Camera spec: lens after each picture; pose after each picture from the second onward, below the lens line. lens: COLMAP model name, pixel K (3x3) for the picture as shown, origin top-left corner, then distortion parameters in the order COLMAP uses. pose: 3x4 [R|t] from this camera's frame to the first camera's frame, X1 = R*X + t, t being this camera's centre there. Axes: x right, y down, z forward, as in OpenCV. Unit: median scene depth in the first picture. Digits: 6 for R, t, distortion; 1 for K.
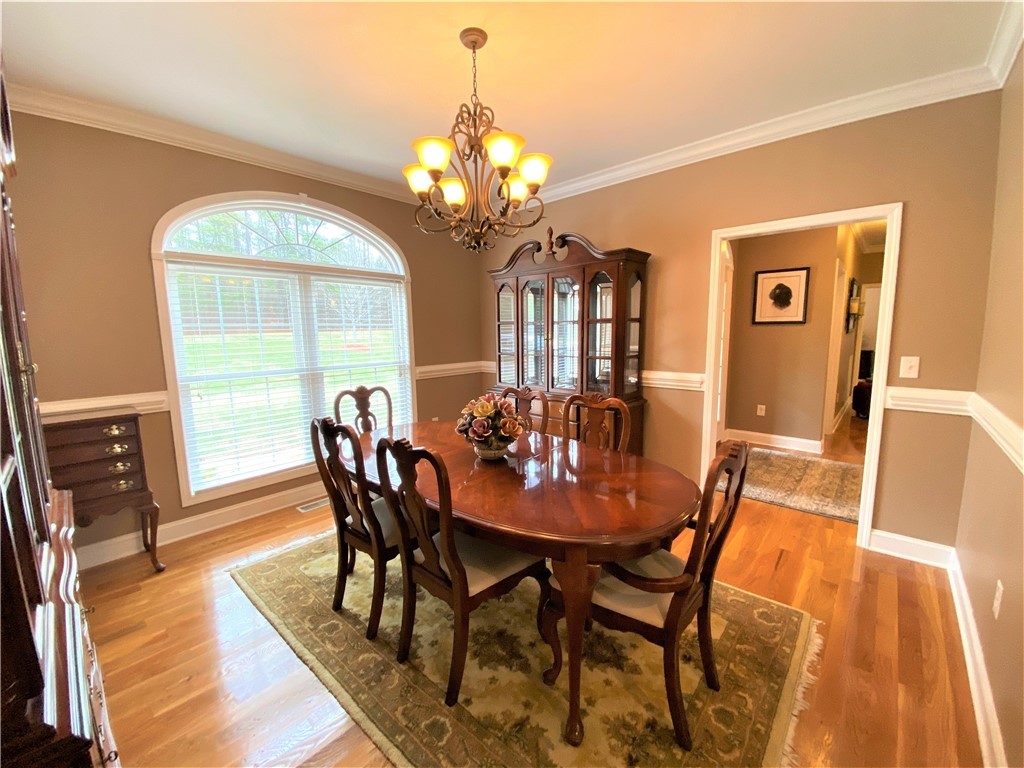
lens RADIAL K [[417.7, 0, 509.1], [0, 417.7, 384.8], [0, 0, 1]] dist [-0.025572, -0.003062]
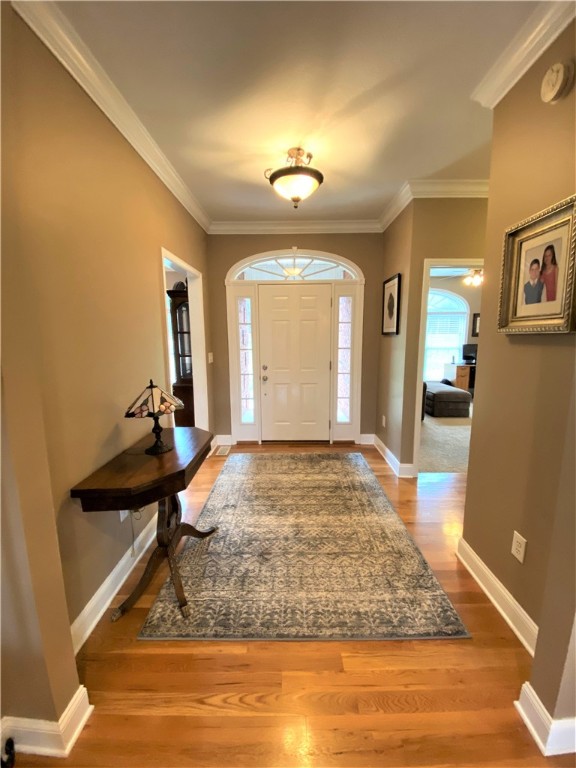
lens RADIAL K [[313.3, 0, 287.7], [0, 313.3, 384.4], [0, 0, 1]] dist [-0.025572, -0.003062]
pose [[0.675226, 0.136858, -0.724803, 1.262975], [-0.103374, 0.990496, 0.090723, -0.090467], [0.730331, 0.013667, 0.682957, 0.391559]]
